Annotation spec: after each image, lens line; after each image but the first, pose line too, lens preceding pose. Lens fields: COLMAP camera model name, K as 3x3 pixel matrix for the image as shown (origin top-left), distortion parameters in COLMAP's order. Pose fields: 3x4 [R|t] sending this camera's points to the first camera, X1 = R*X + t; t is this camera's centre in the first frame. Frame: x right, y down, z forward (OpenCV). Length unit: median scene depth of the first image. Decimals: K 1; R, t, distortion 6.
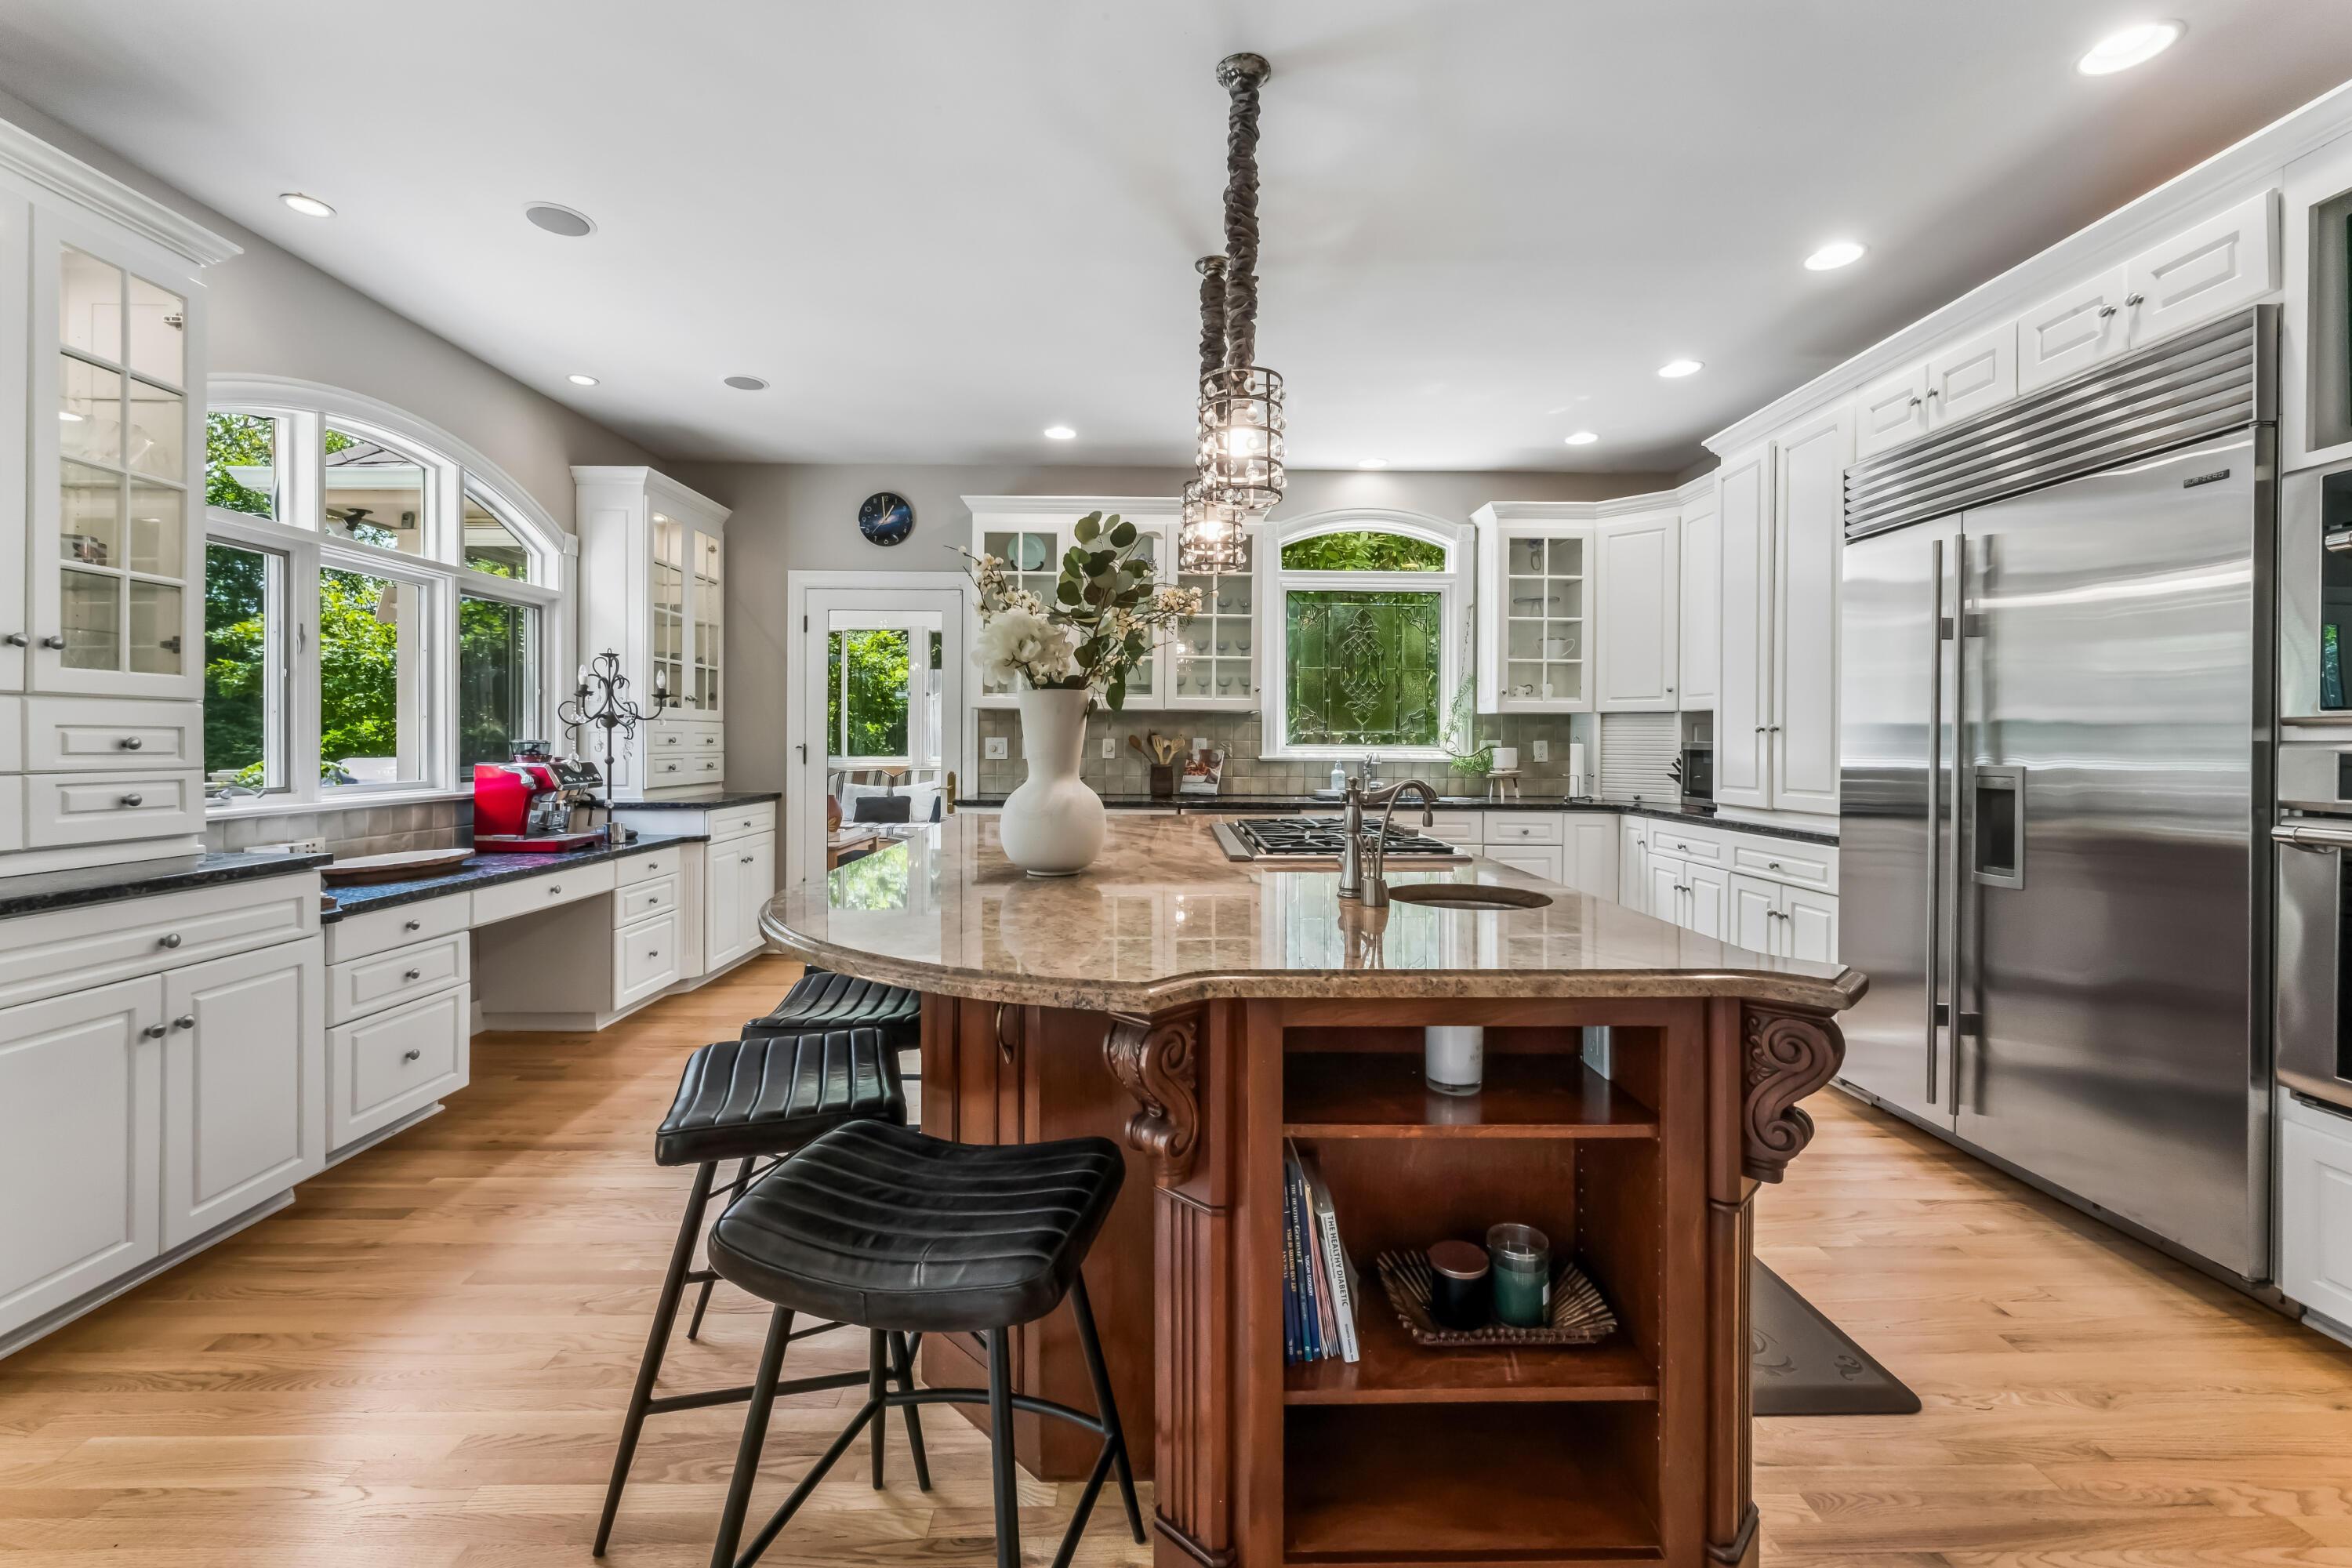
lens RADIAL K [[962.5, 0, 1185.8], [0, 962.5, 739.3], [0, 0, 1]] dist [-0.004455, 0.000778]
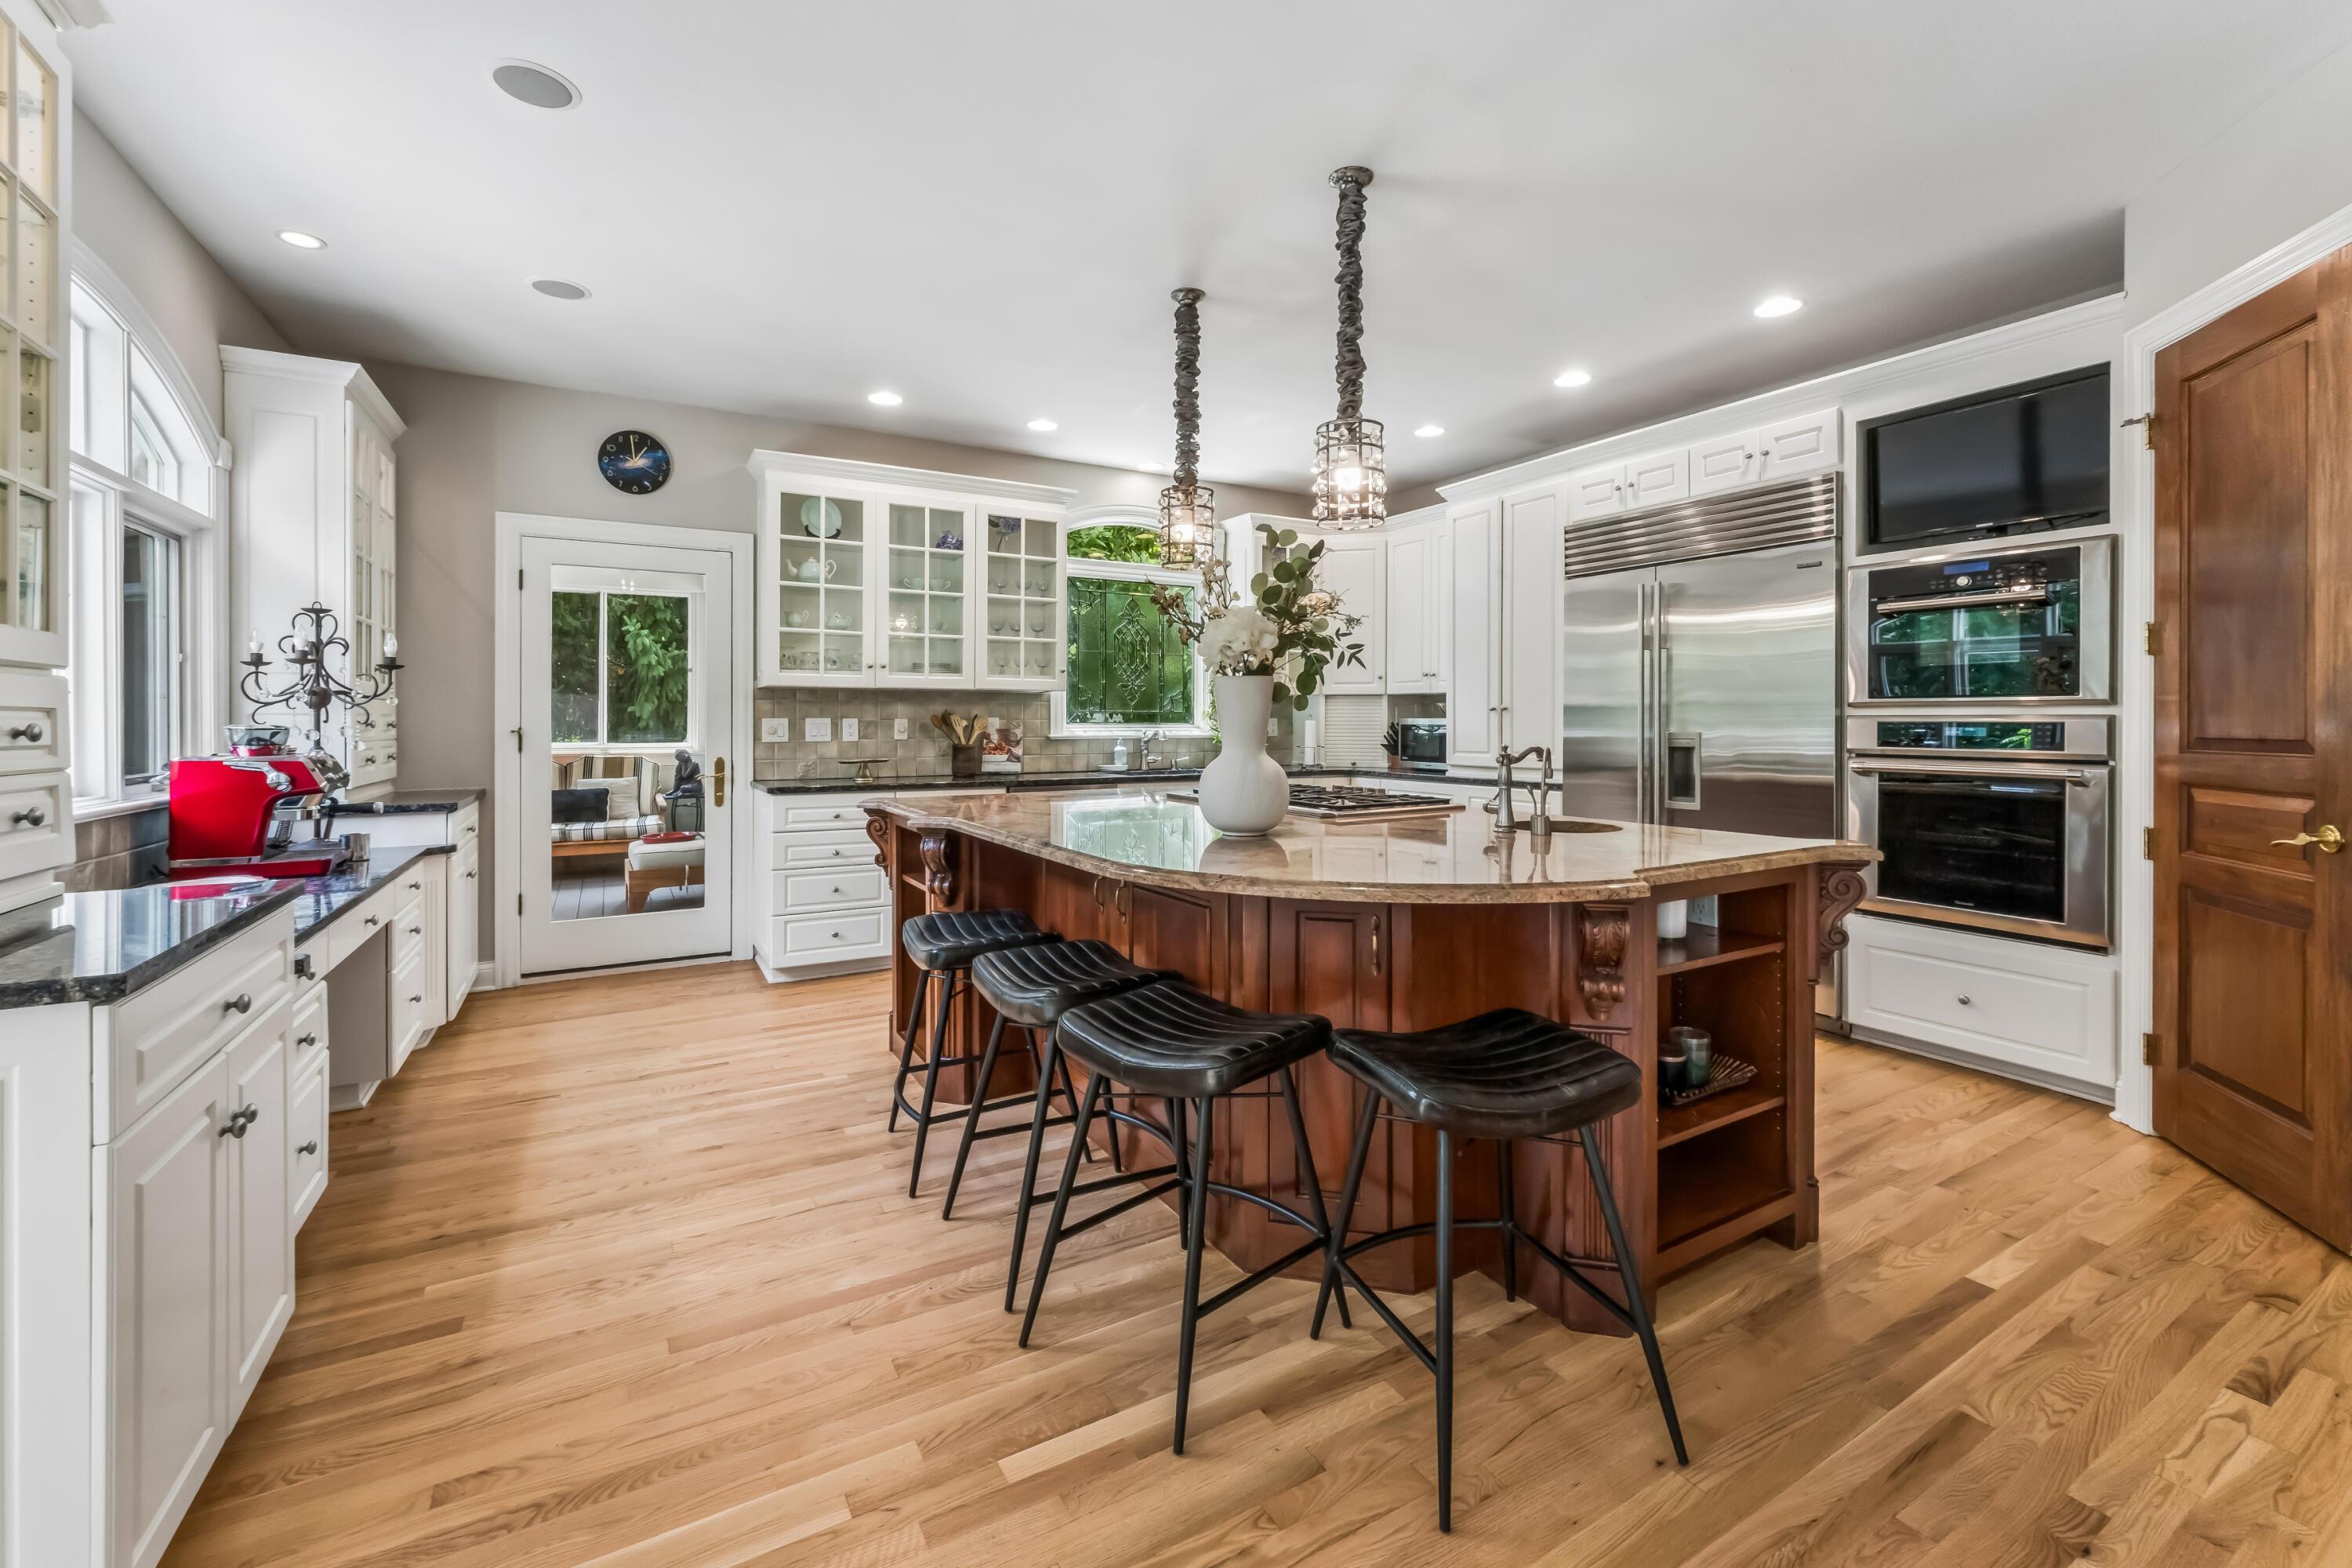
lens RADIAL K [[962.5, 0, 1218.2], [0, 962.5, 726.6], [0, 0, 1]] dist [-0.004455, 0.000778]
pose [[0.870000, -0.010266, 0.492944, -0.395569], [0.005855, 0.999928, 0.010490, -0.001459], [-0.493016, -0.006240, 0.869998, 0.003999]]
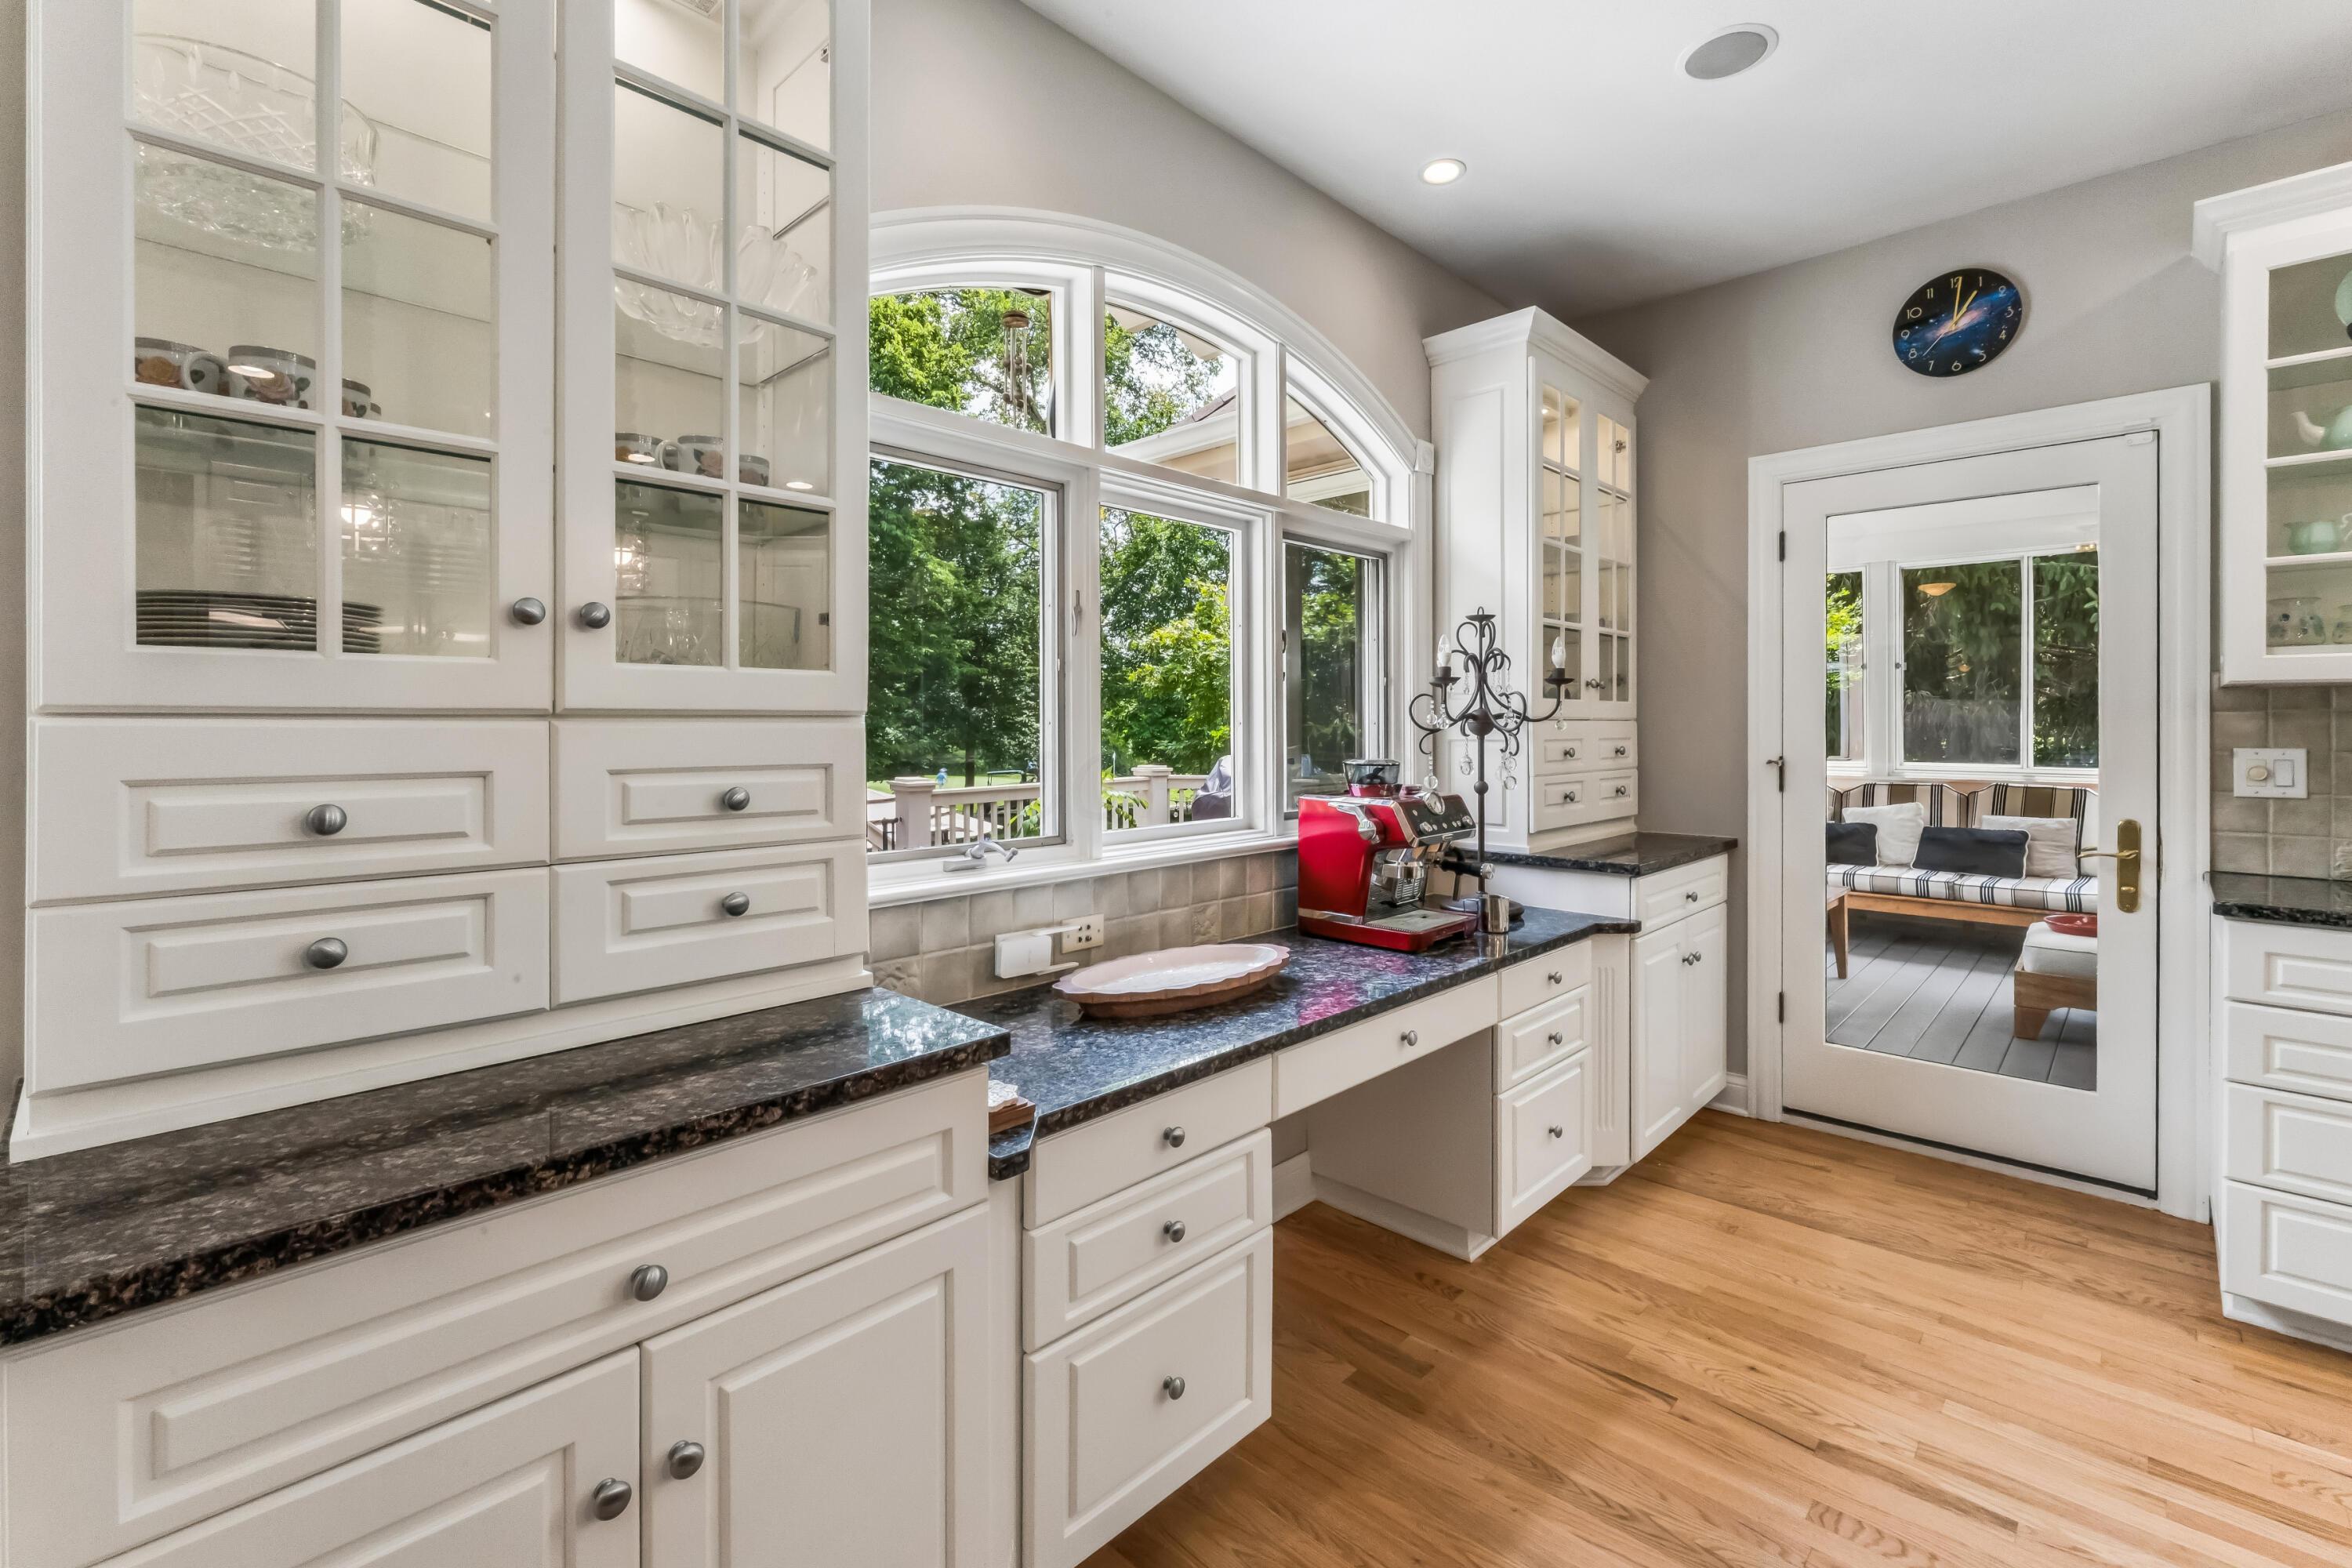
lens RADIAL K [[1020.3, 0, 1168.6], [0, 1020.3, 725.4], [0, 0, 1]] dist [0.002664, -0.000532]
pose [[0.691636, -0.005500, -0.722225, -0.291611], [0.004755, 0.999984, -0.003062, -0.019495], [0.722230, -0.001317, 0.691652, 0.441342]]
